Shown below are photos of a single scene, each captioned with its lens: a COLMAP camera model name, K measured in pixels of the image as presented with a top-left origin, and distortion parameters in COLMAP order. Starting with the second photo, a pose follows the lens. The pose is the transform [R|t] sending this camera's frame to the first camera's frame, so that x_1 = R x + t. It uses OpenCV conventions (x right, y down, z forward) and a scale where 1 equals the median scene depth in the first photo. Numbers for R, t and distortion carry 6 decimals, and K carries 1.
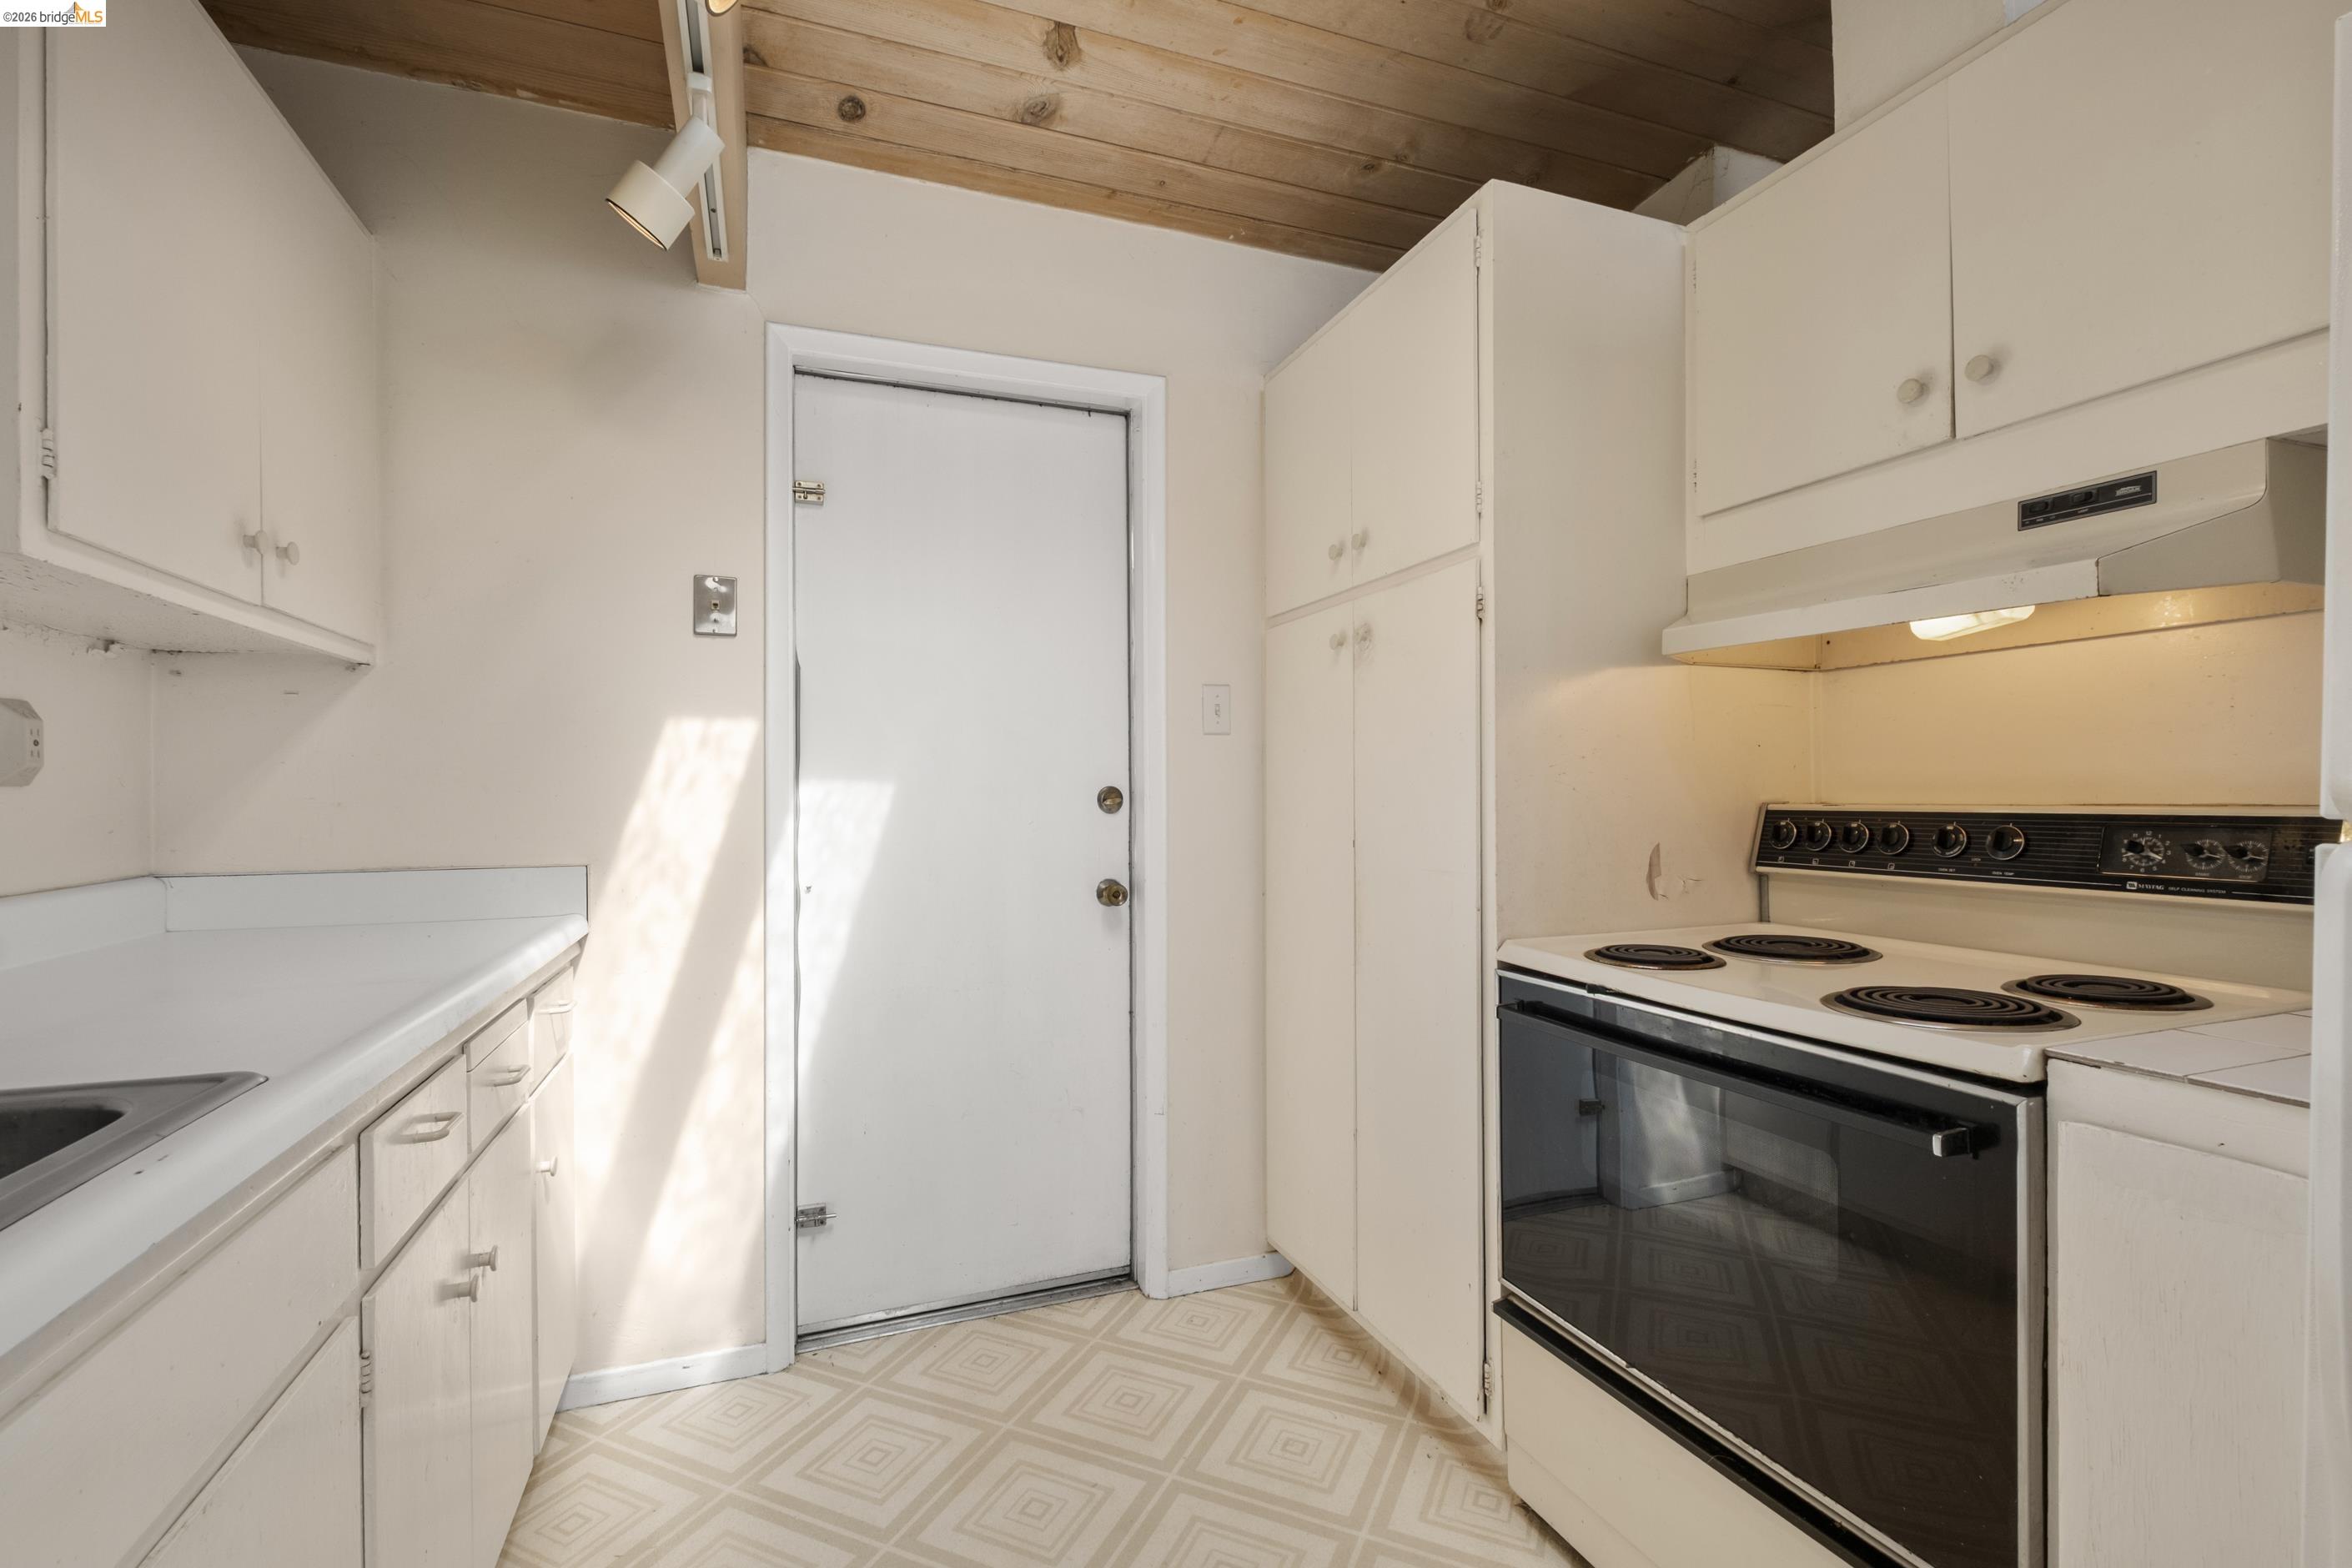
lens RADIAL K [[1093.4, 0, 1261.1], [0, 1093.4, 797.8], [0, 0, 1]] dist [0.005111, -0.005699]
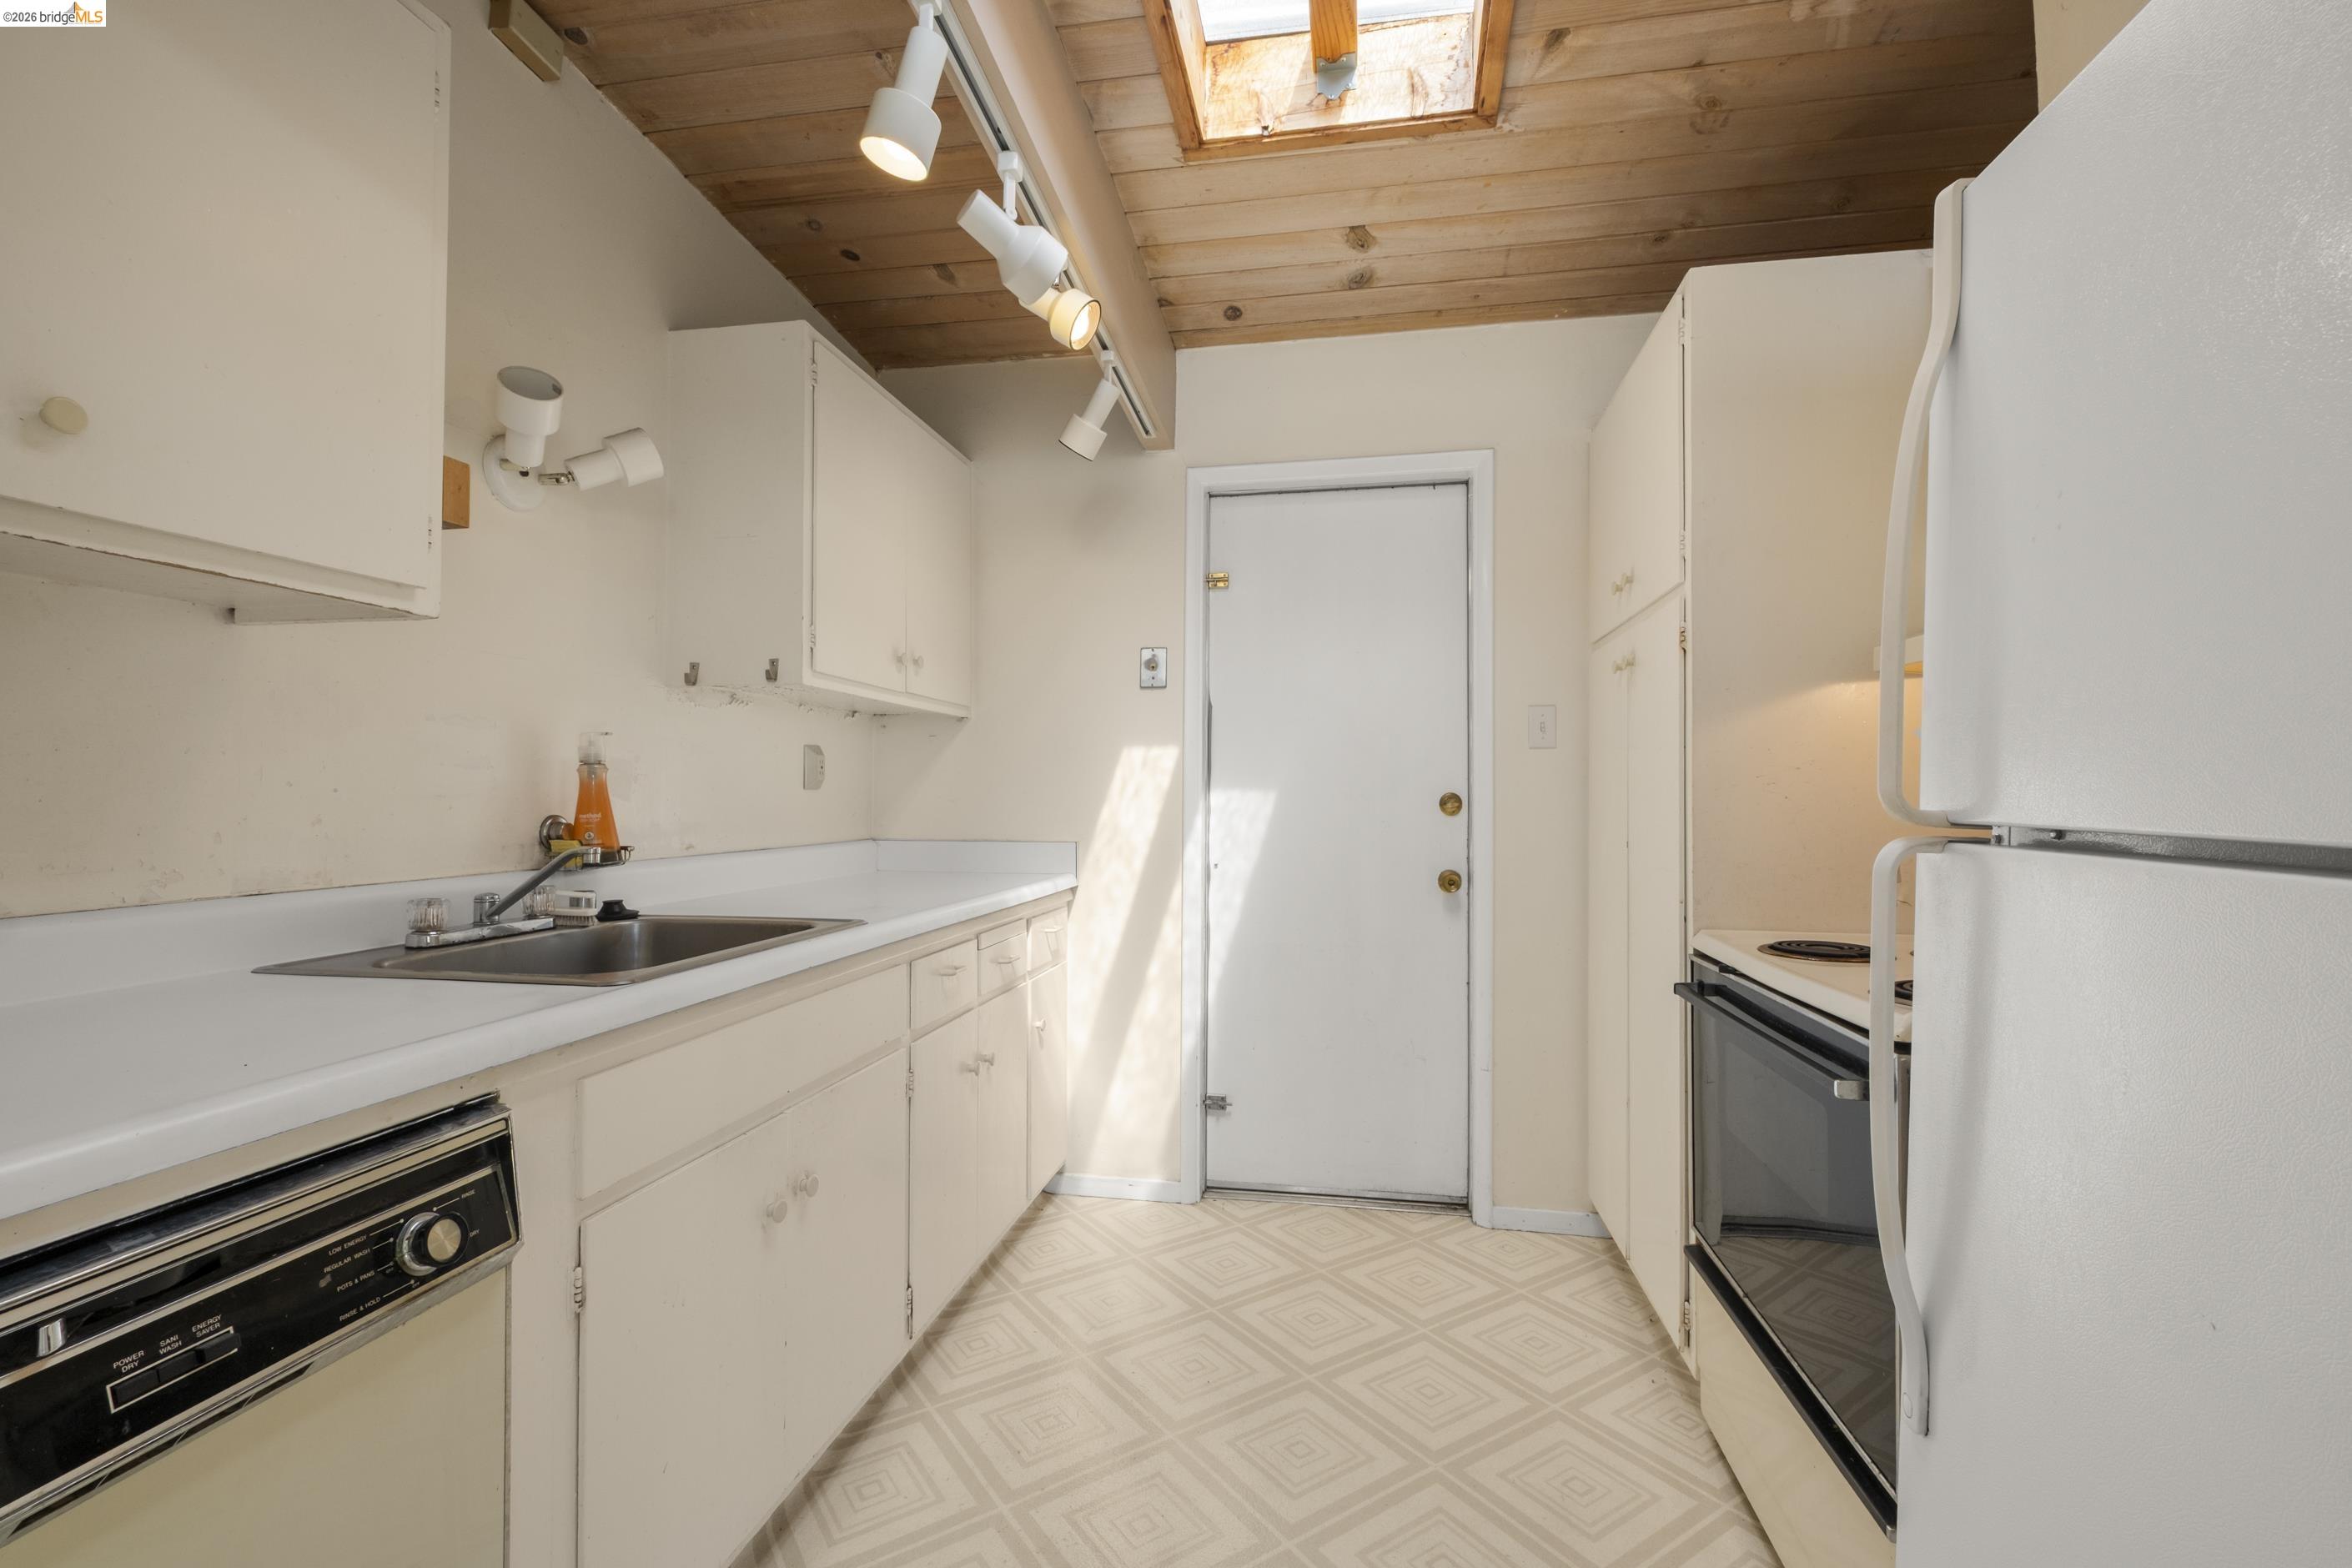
lens RADIAL K [[1033.8, 0, 1174.6], [0, 1033.8, 795.2], [0, 0, 1]] dist [-0.000850, -0.003502]
pose [[0.851295, 0.007035, -0.524641, 0.260183], [-0.011151, 0.999927, -0.004686, 0.000711], [0.524569, 0.009839, 0.851311, -0.165365]]
